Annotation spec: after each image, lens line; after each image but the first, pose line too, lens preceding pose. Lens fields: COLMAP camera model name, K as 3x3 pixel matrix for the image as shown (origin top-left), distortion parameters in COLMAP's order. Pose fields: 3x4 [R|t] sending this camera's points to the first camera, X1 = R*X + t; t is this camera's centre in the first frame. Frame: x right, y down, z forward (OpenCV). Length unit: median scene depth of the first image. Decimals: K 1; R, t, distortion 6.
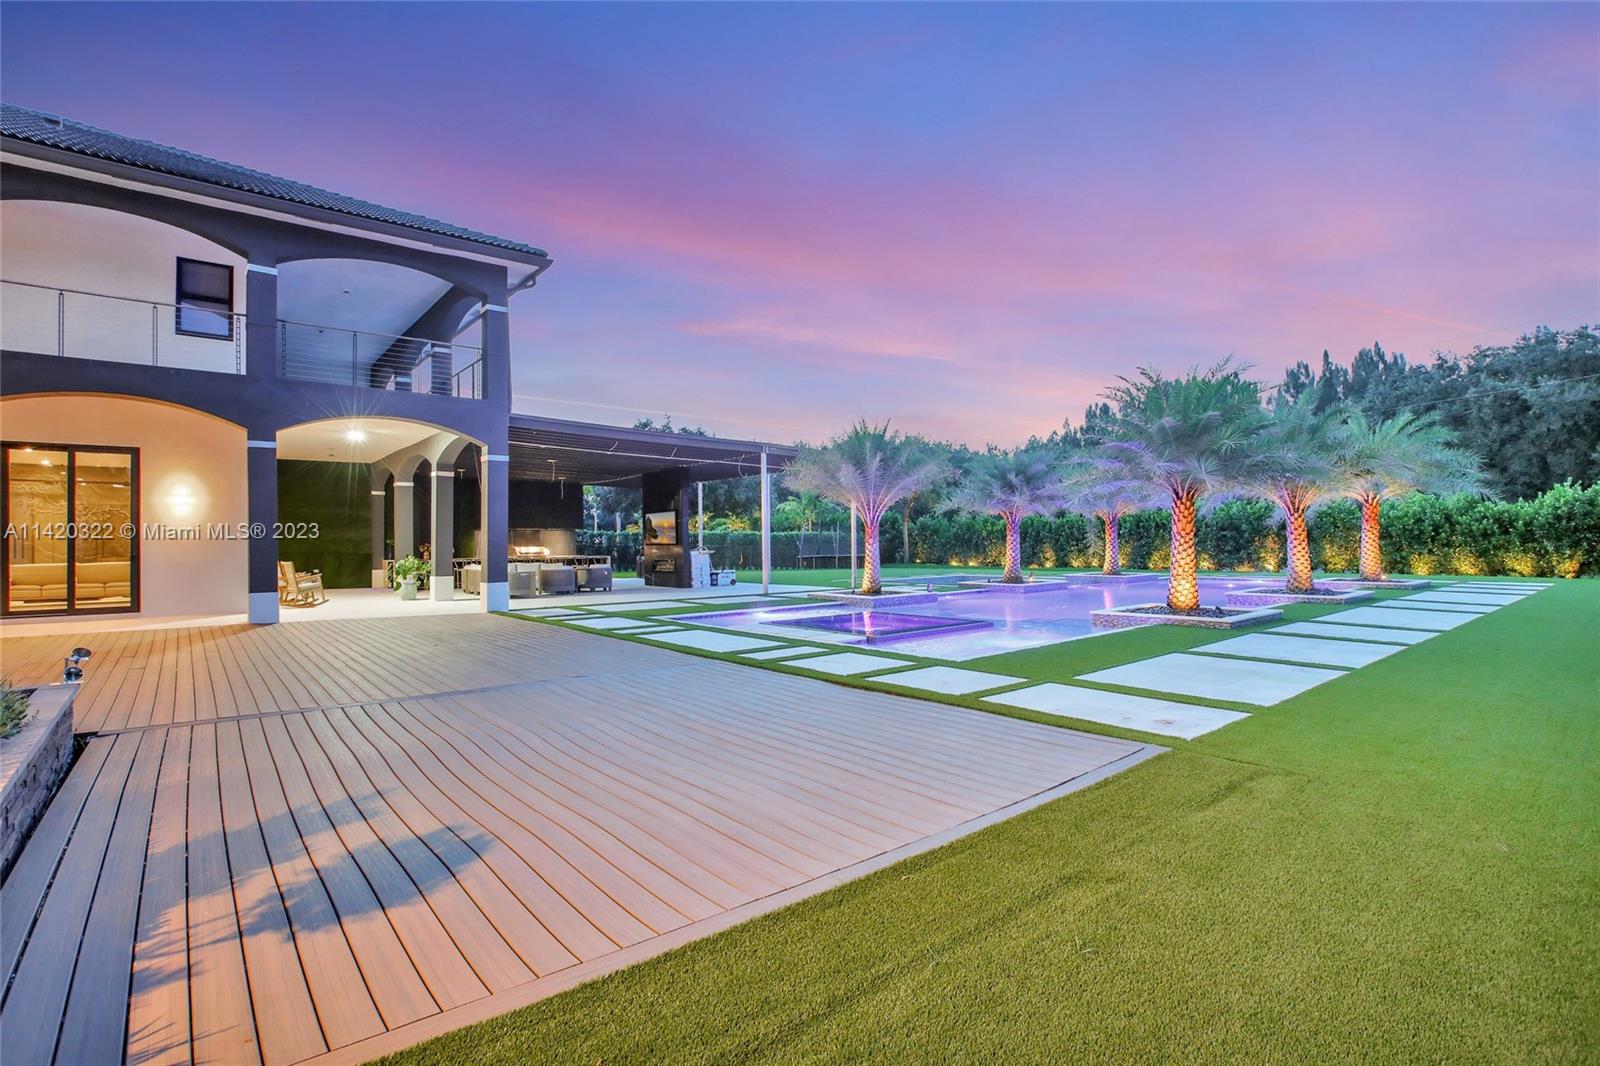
lens RADIAL K [[732.5, 0, 764.3], [0, 732.5, 544.1], [0, 0, 1]] dist [-0.032213, 0.007886]
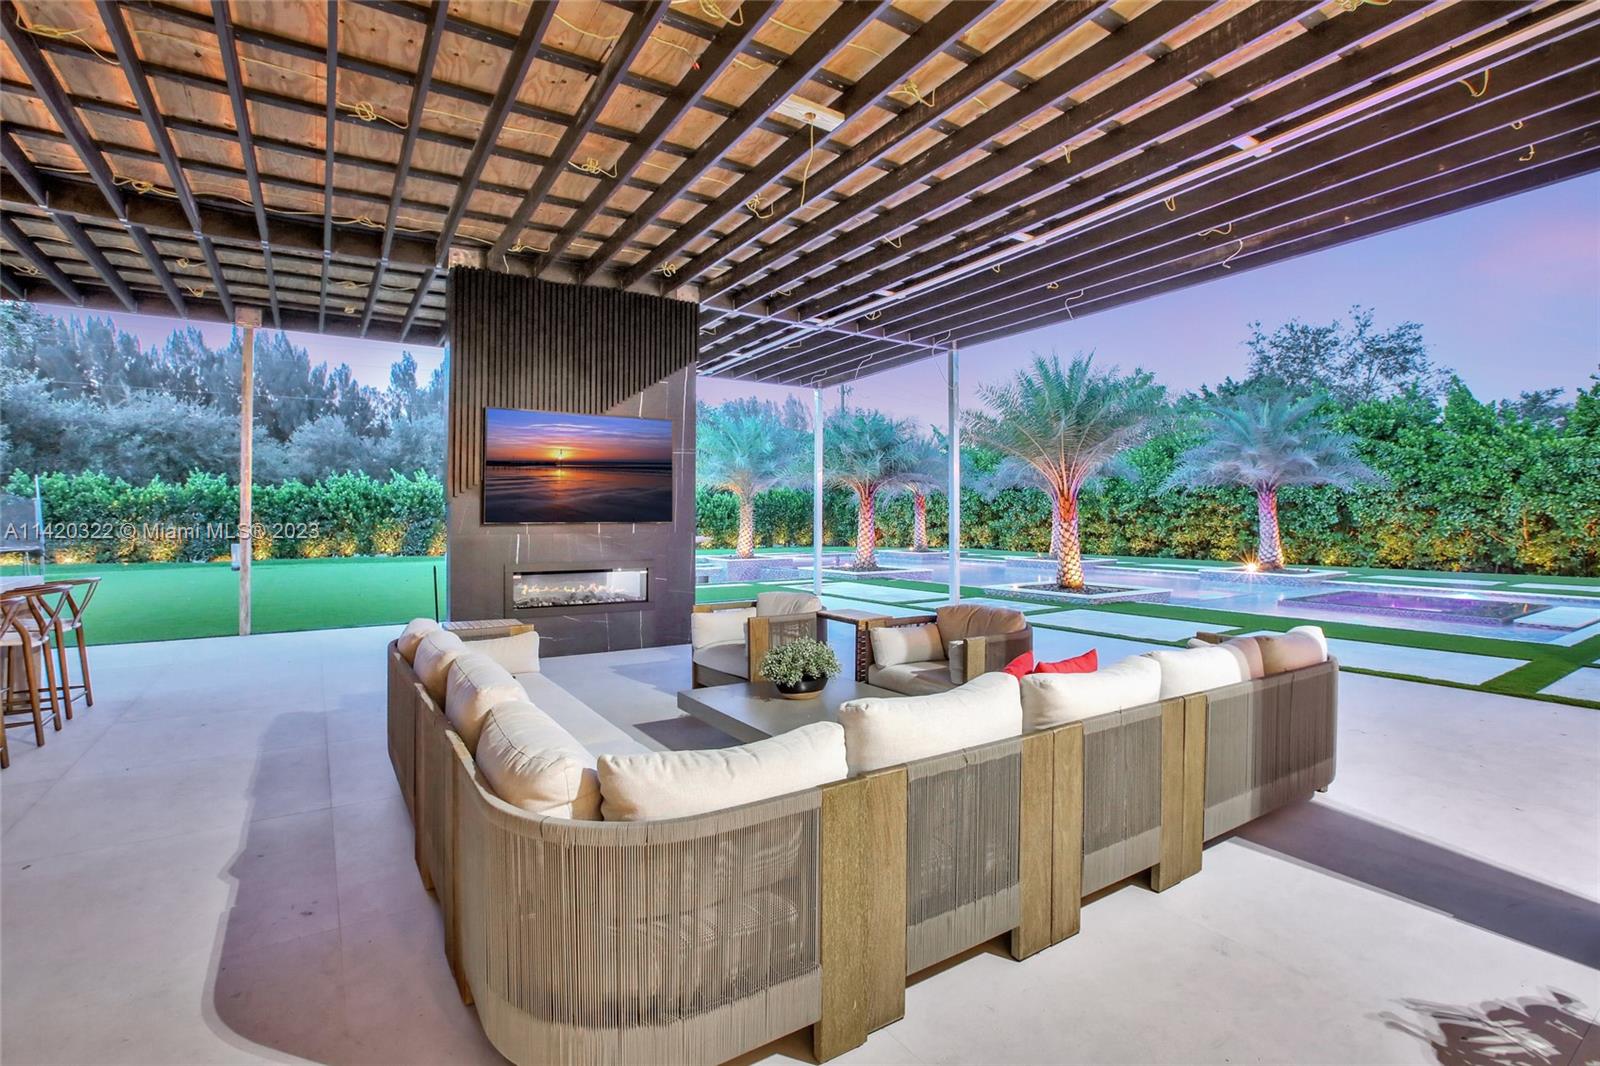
lens RADIAL K [[732.5, 0, 789.3], [0, 732.5, 512.9], [0, 0, 1]] dist [-0.032213, 0.007886]
pose [[0.094797, 0.018345, 0.995328, -0.376674], [0.001207, 0.999827, -0.018543, 0.003176], [-0.995496, 0.002959, 0.094758, 0.748640]]
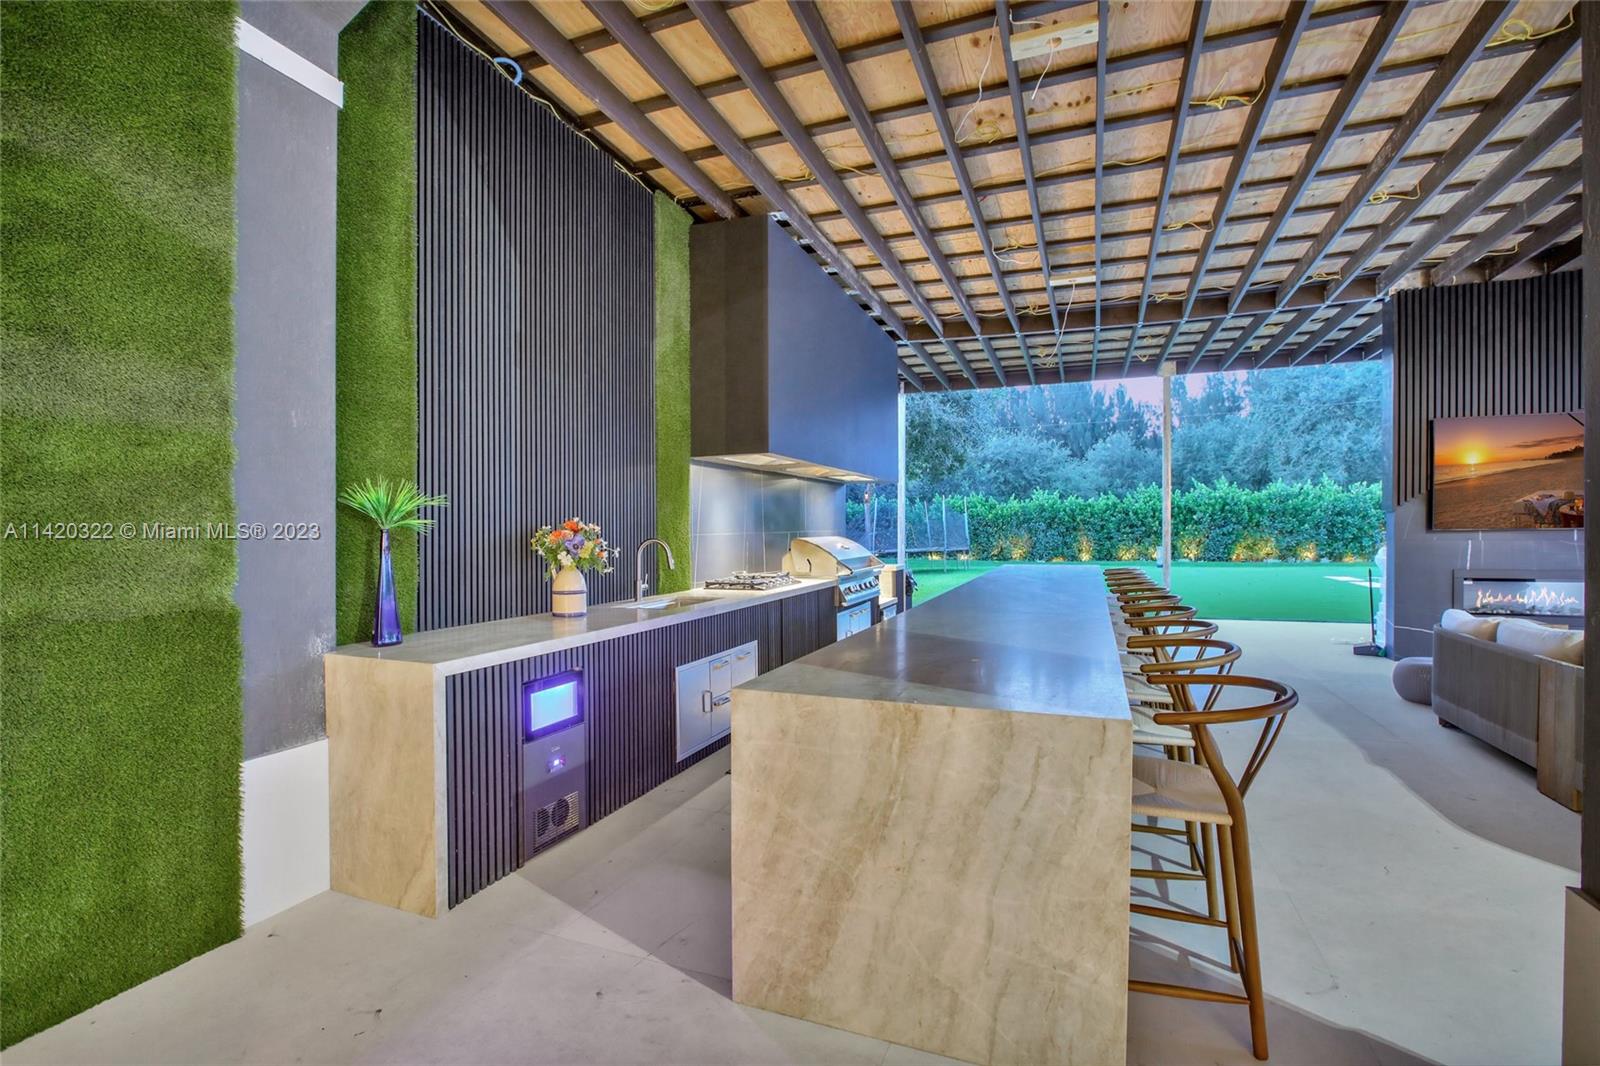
lens RADIAL K [[732.5, 0, 804.2], [0, 732.5, 537.4], [0, 0, 1]] dist [-0.032213, 0.007886]
pose [[0.863994, -0.003537, 0.503489, -0.463252], [0.001426, 0.999989, 0.004577, 0.003204], [-0.503500, -0.003236, 0.863989, 0.766667]]
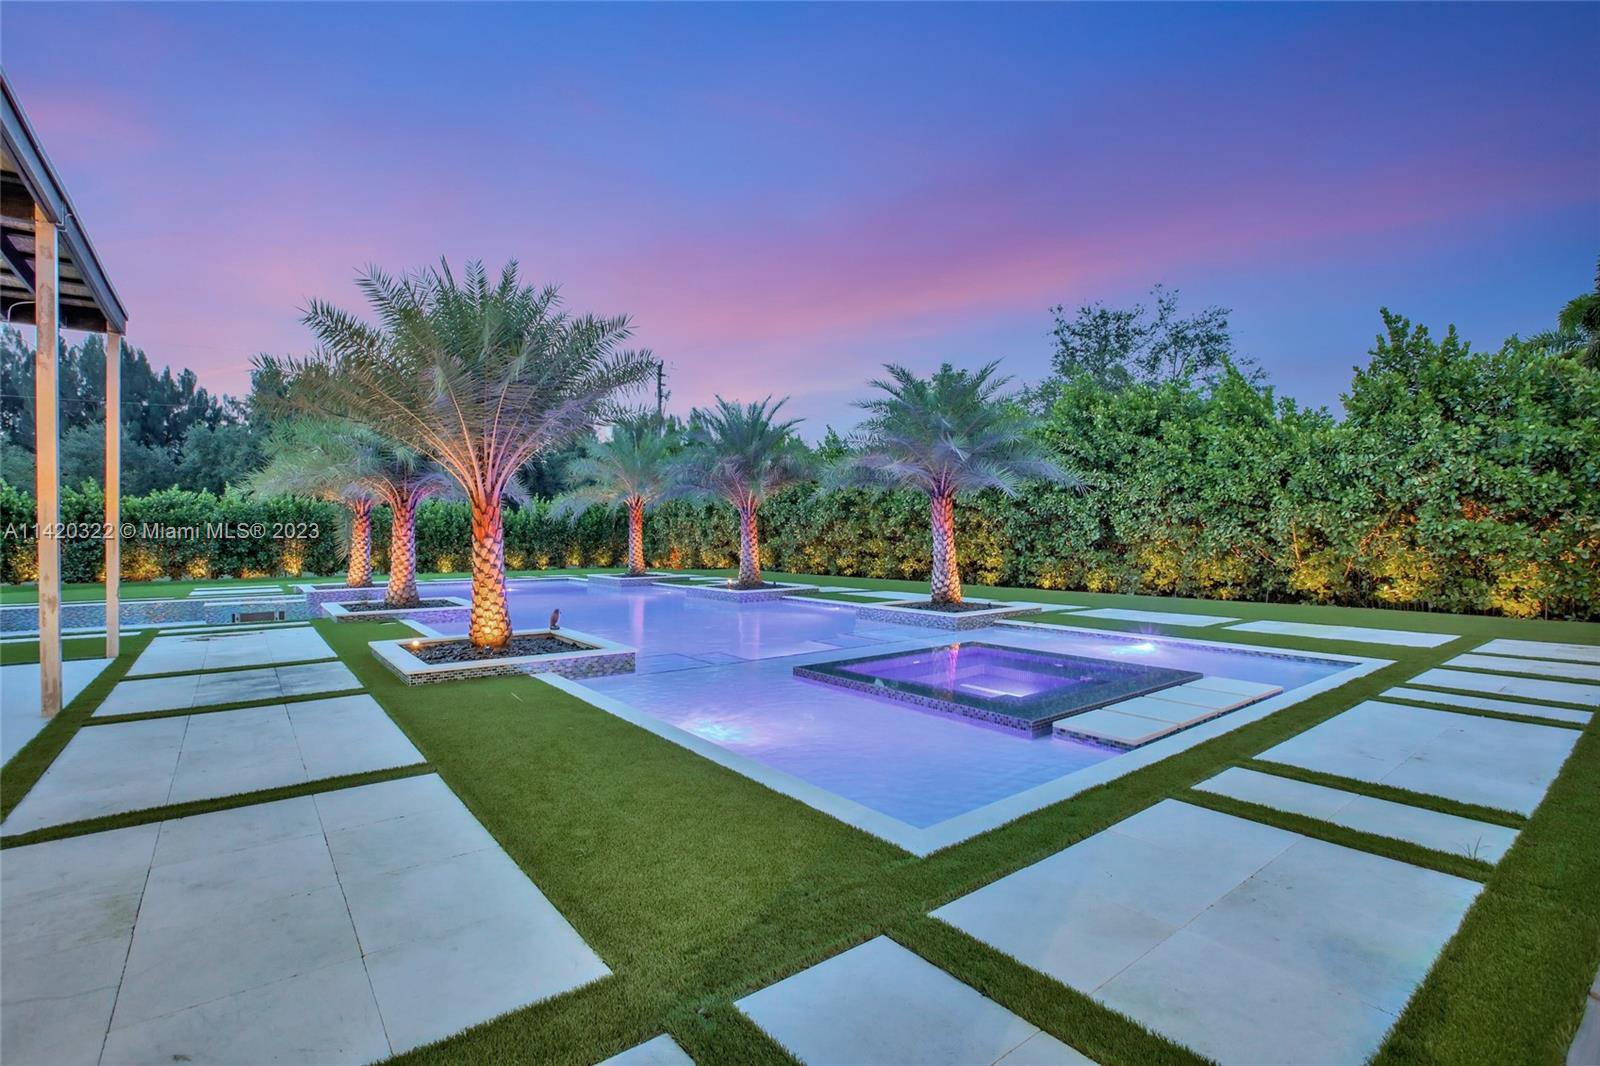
lens RADIAL K [[732.5, 0, 785.8], [0, 732.5, 529.4], [0, 0, 1]] dist [-0.032213, 0.007886]
pose [[0.025509, 0.019891, 0.999477, -0.188740], [0.005811, 0.999782, -0.020045, 0.002826], [-0.999658, 0.006319, 0.025388, 0.490398]]
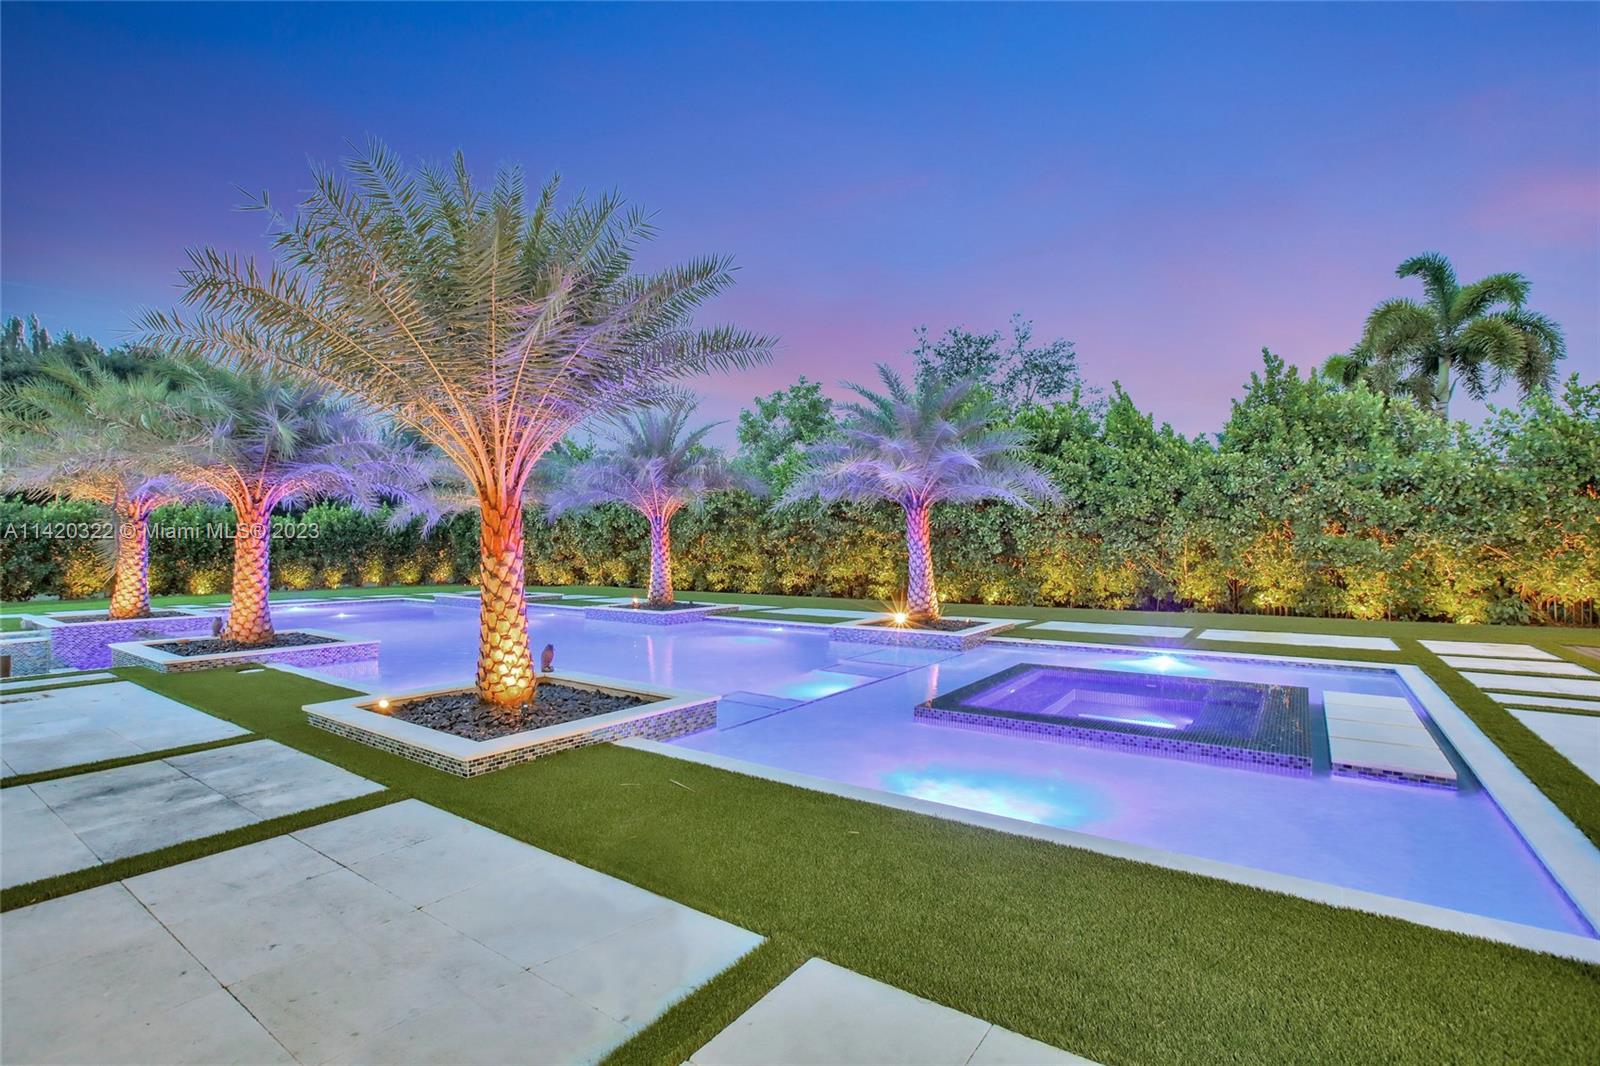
lens RADIAL K [[732.5, 0, 784.5], [0, 732.5, 535.3], [0, 0, 1]] dist [-0.032213, 0.007886]
pose [[-0.272423, 0.029022, 0.961740, -0.122648], [0.007306, 0.999579, -0.028095, 0.001452], [-0.962150, -0.000627, -0.272520, 0.597799]]
